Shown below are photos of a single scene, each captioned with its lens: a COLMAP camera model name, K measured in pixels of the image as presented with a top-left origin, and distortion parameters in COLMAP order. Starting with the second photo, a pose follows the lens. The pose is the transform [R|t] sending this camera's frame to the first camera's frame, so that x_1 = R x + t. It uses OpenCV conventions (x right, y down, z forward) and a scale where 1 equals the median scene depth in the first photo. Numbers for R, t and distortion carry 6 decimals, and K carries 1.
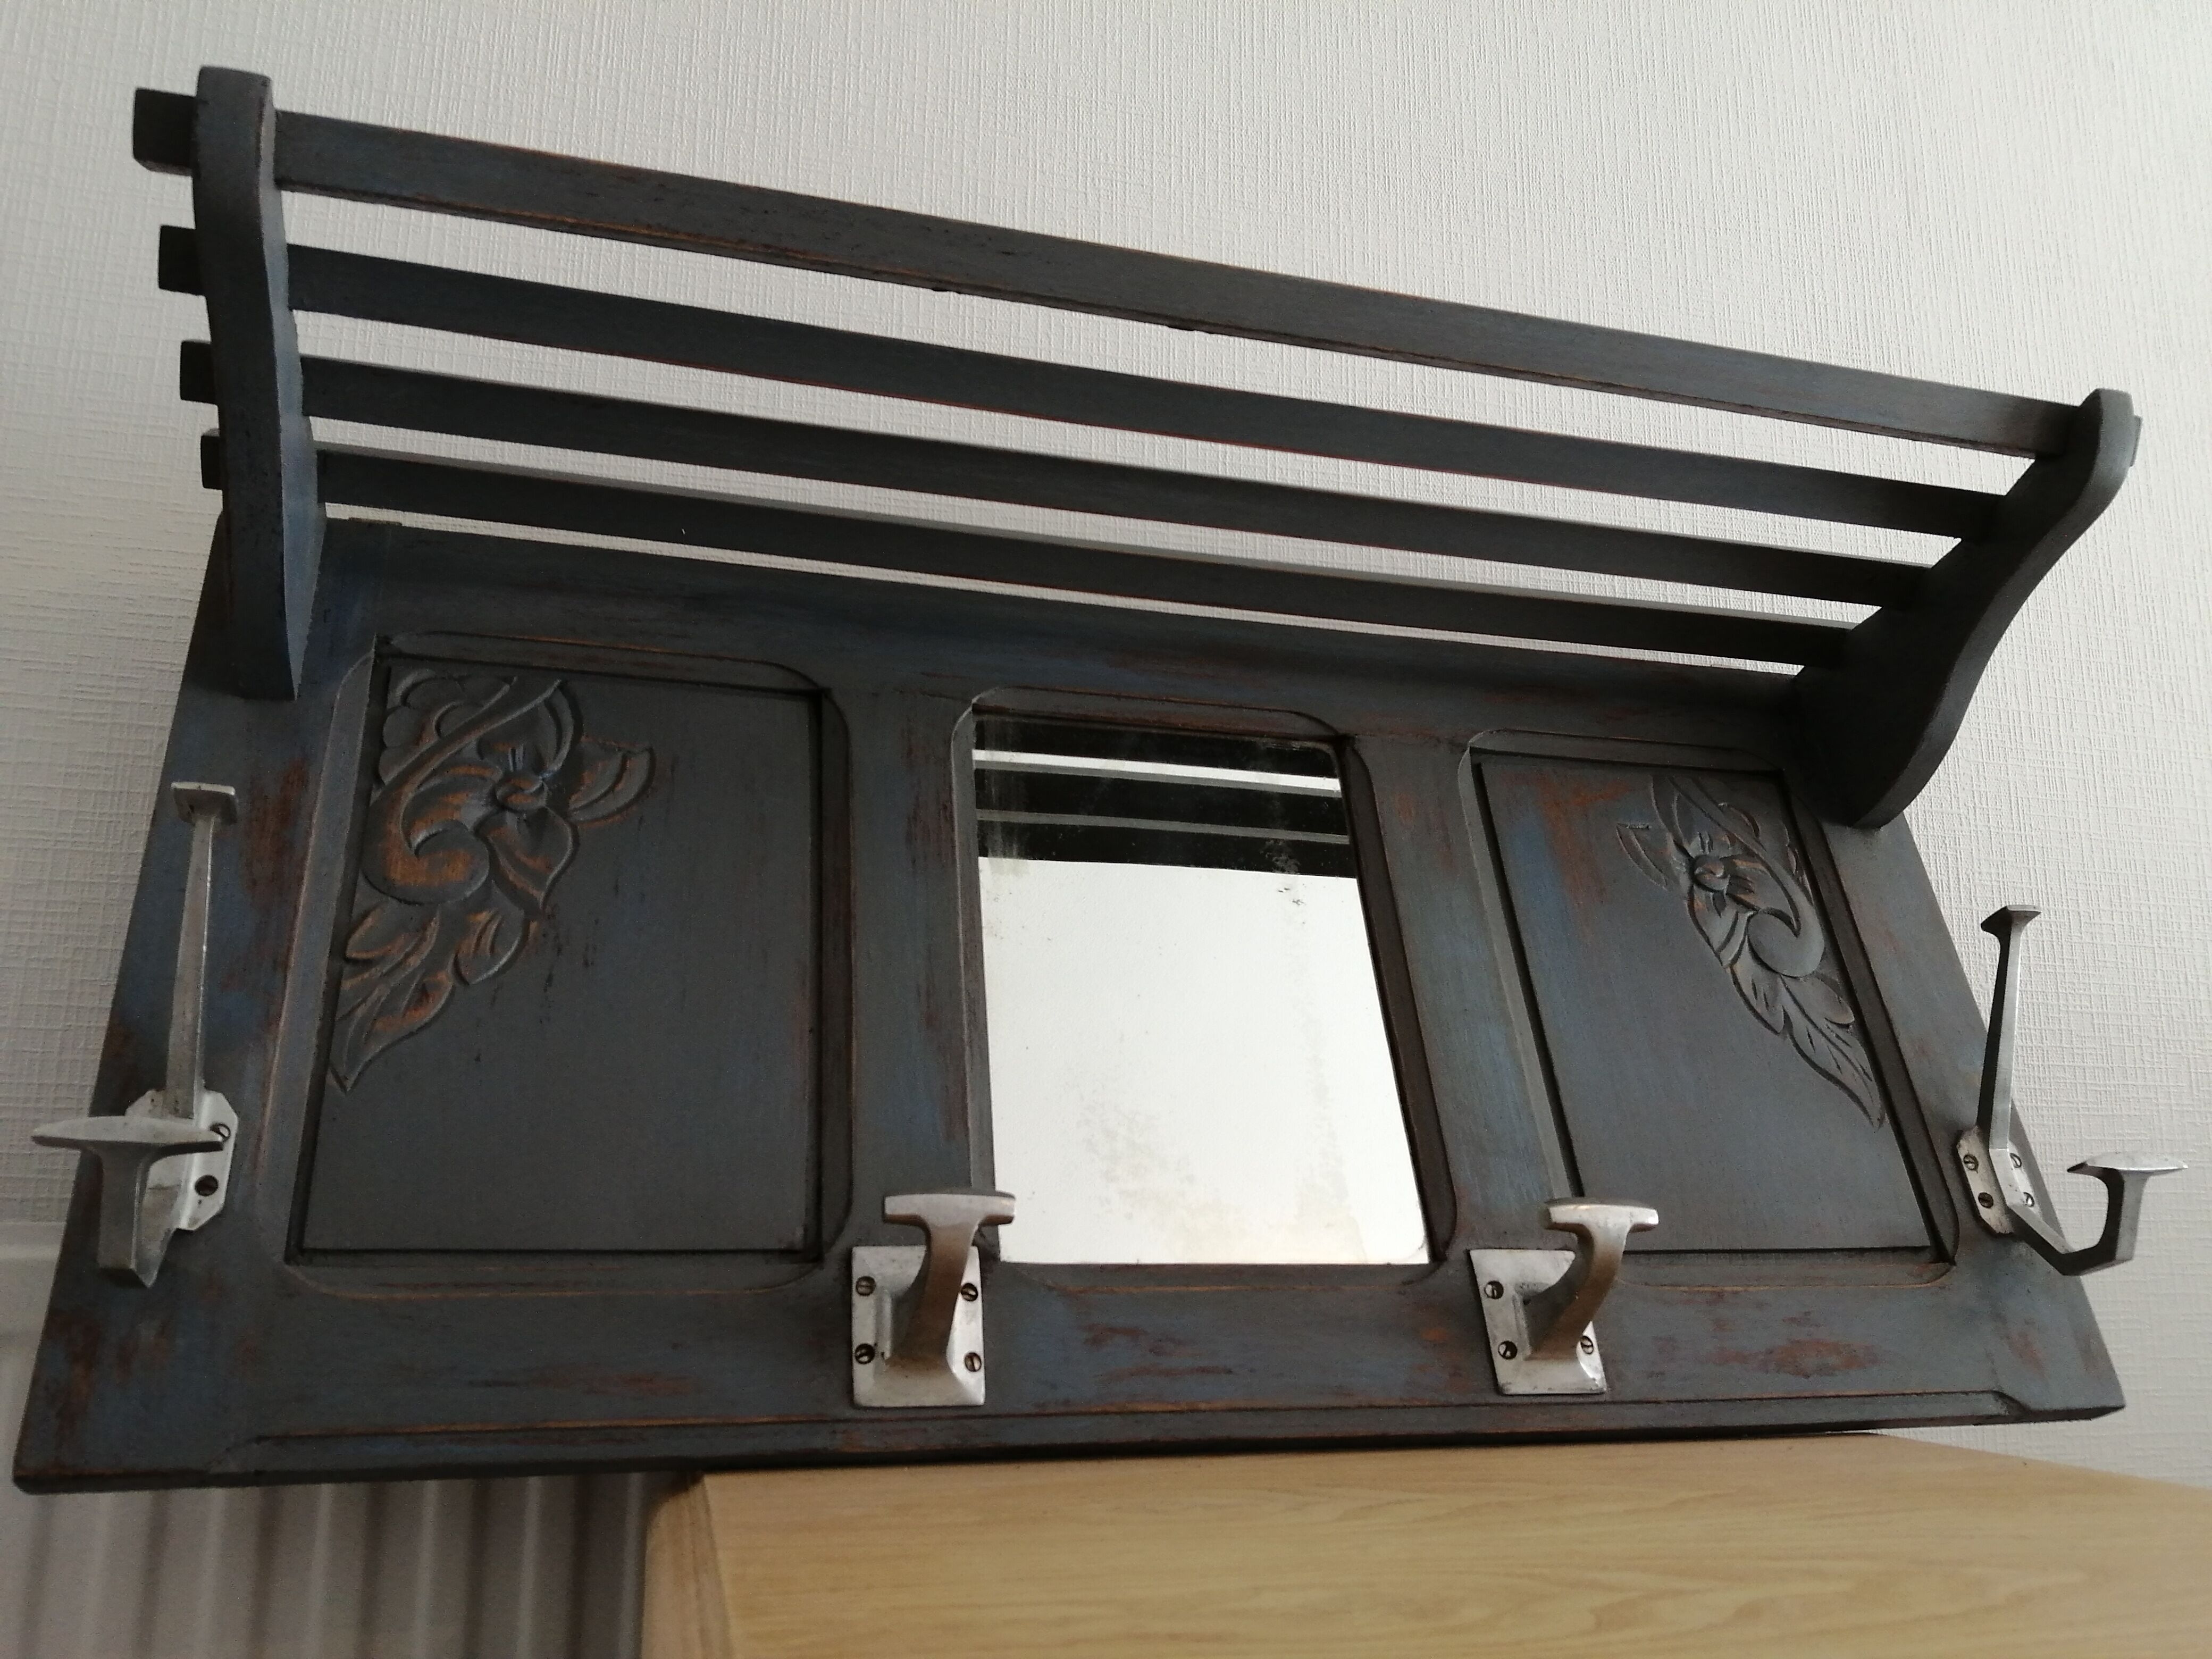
lens RADIAL K [[1747.9, 0, 1117.5], [0, 1747.9, 829.8], [0, 0, 1]] dist [0.059456, -0.125644]
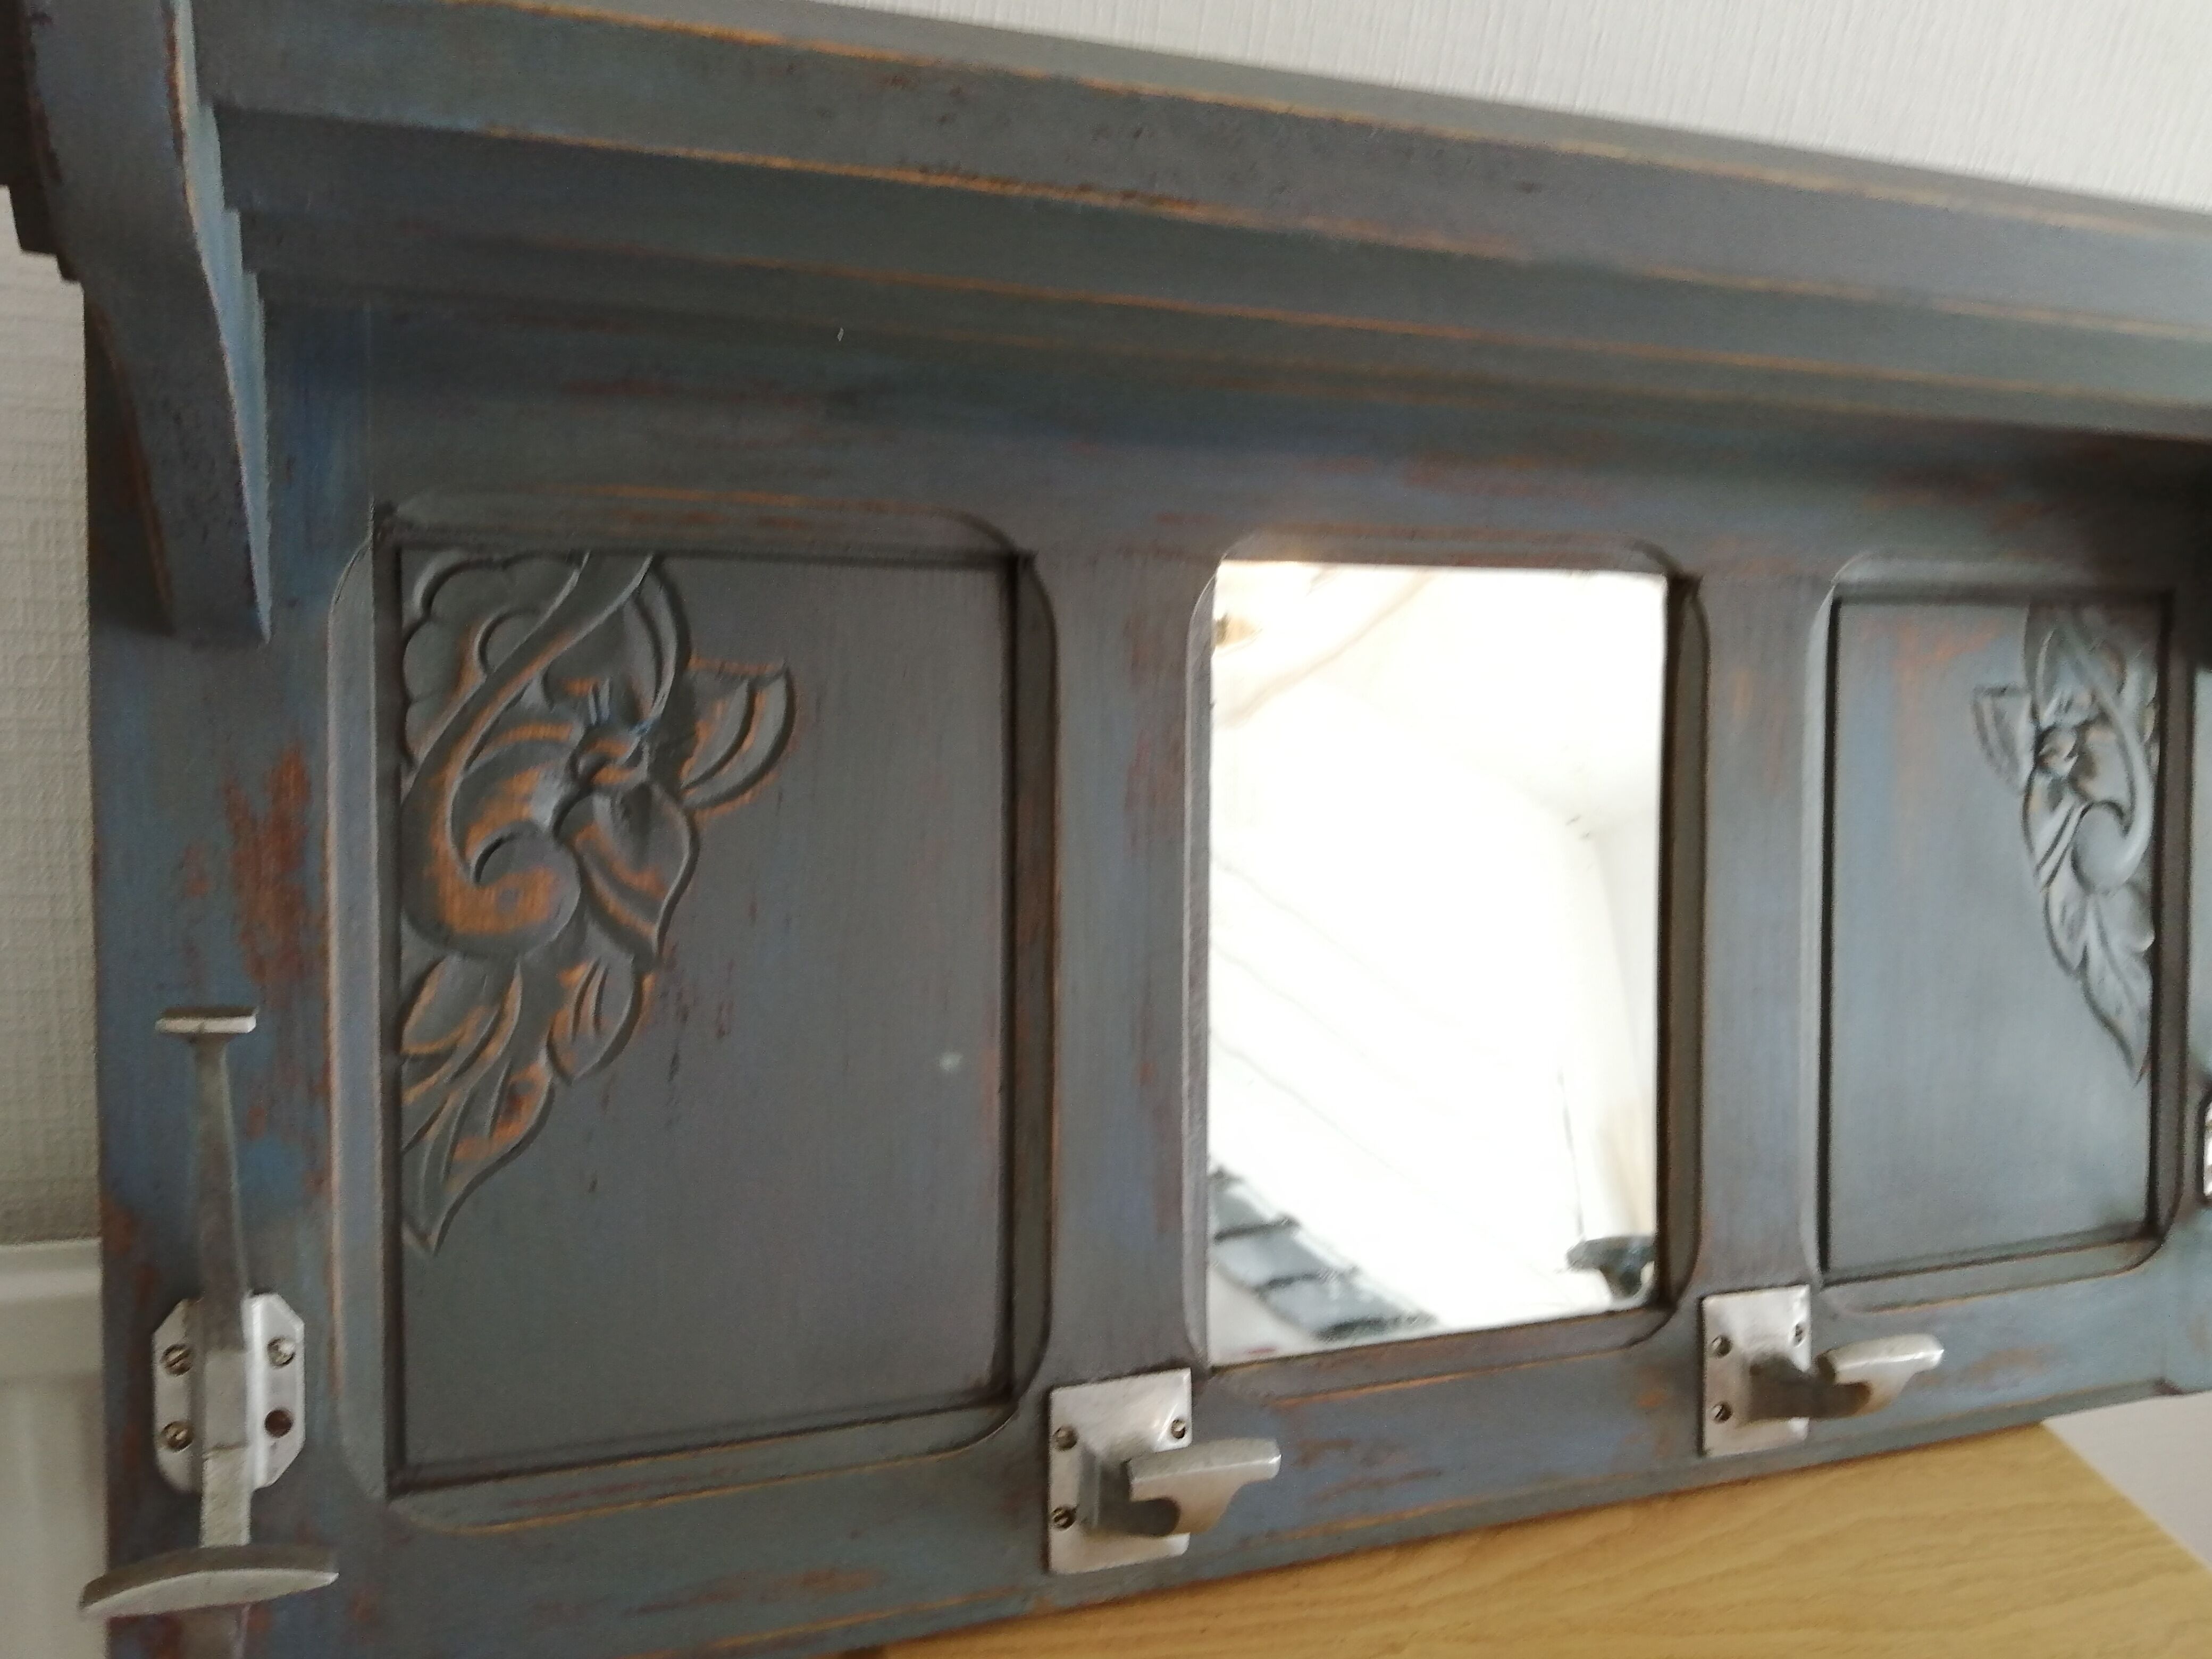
lens RADIAL K [[1877.1, 0, 1031.9], [0, 1877.1, 793.0], [0, 0, 1]] dist [0.061580, -0.121207]
pose [[0.988944, 0.090019, 0.117841, -0.263174], [-0.139384, 0.835532, 0.531468, -0.423849], [-0.050618, -0.542017, 0.838842, 0.370208]]
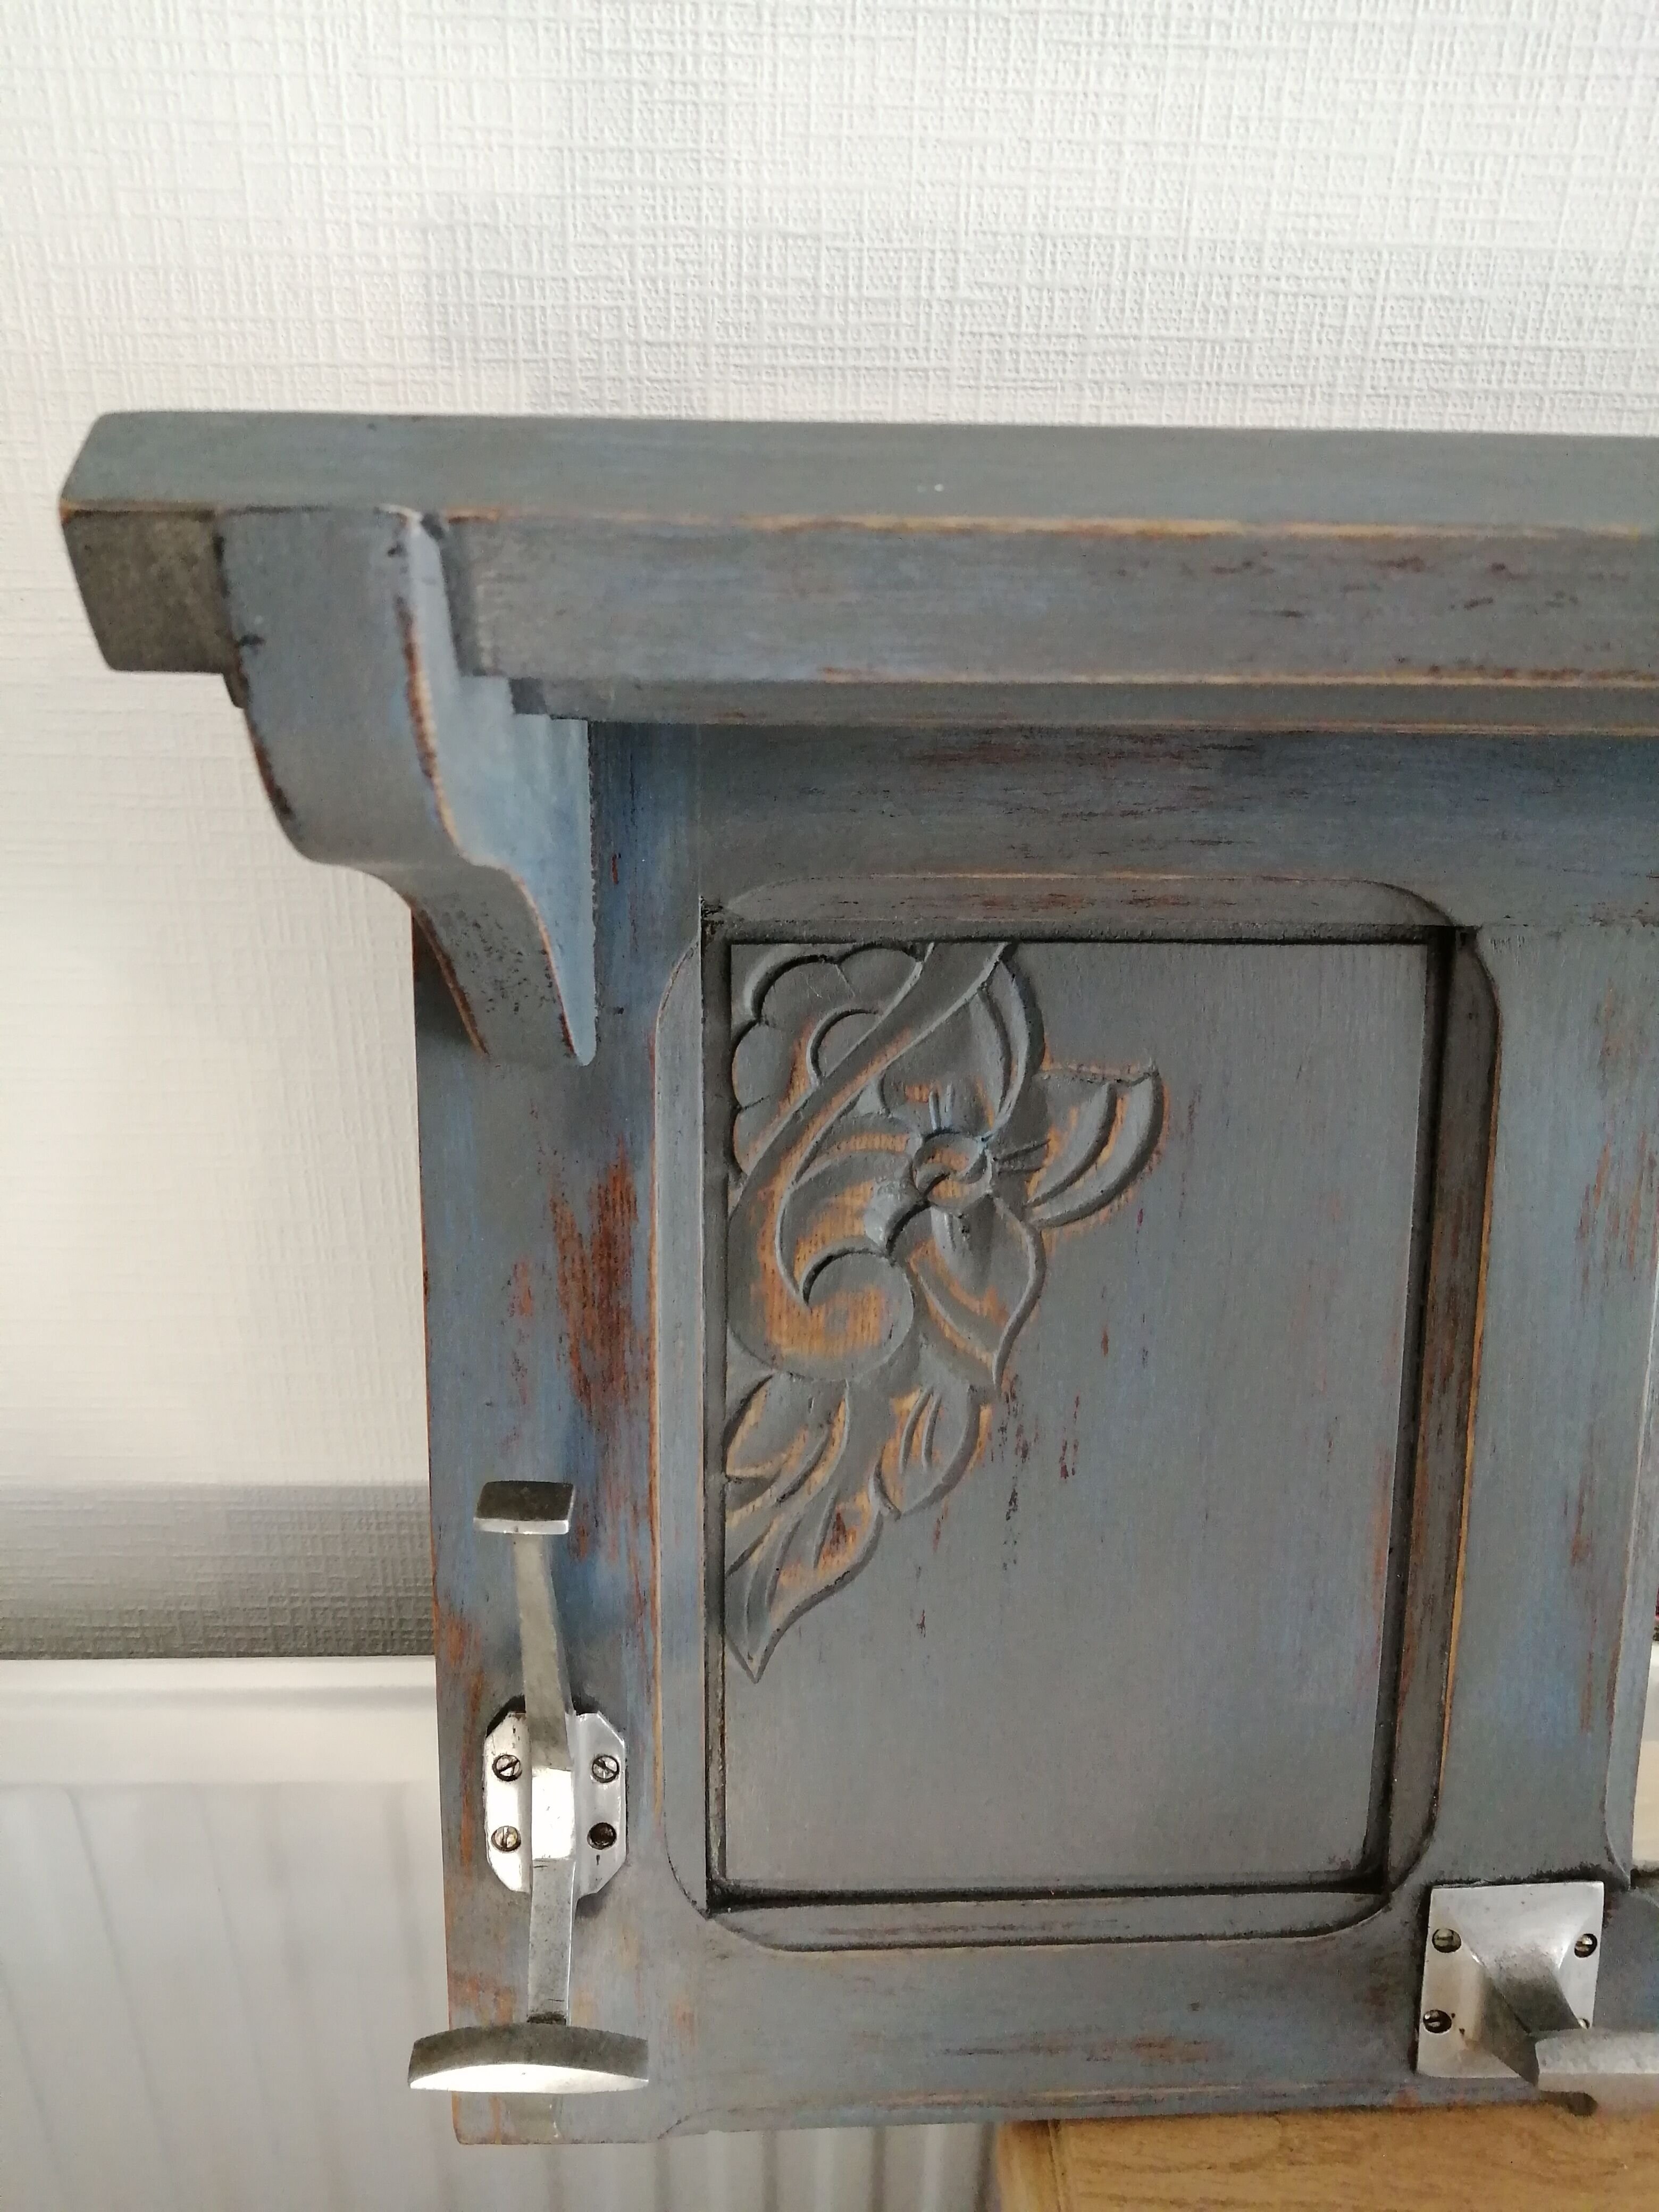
lens RADIAL K [[1722.7, 0, 824.3], [0, 1722.7, 1068.2], [0, 0, 1]] dist [0.063841, -0.123913]
pose [[0.968331, 0.136564, -0.209009, -0.262552], [0.033090, 0.759564, 0.649591, -0.440123], [0.247466, -0.635935, 0.730990, 0.574557]]
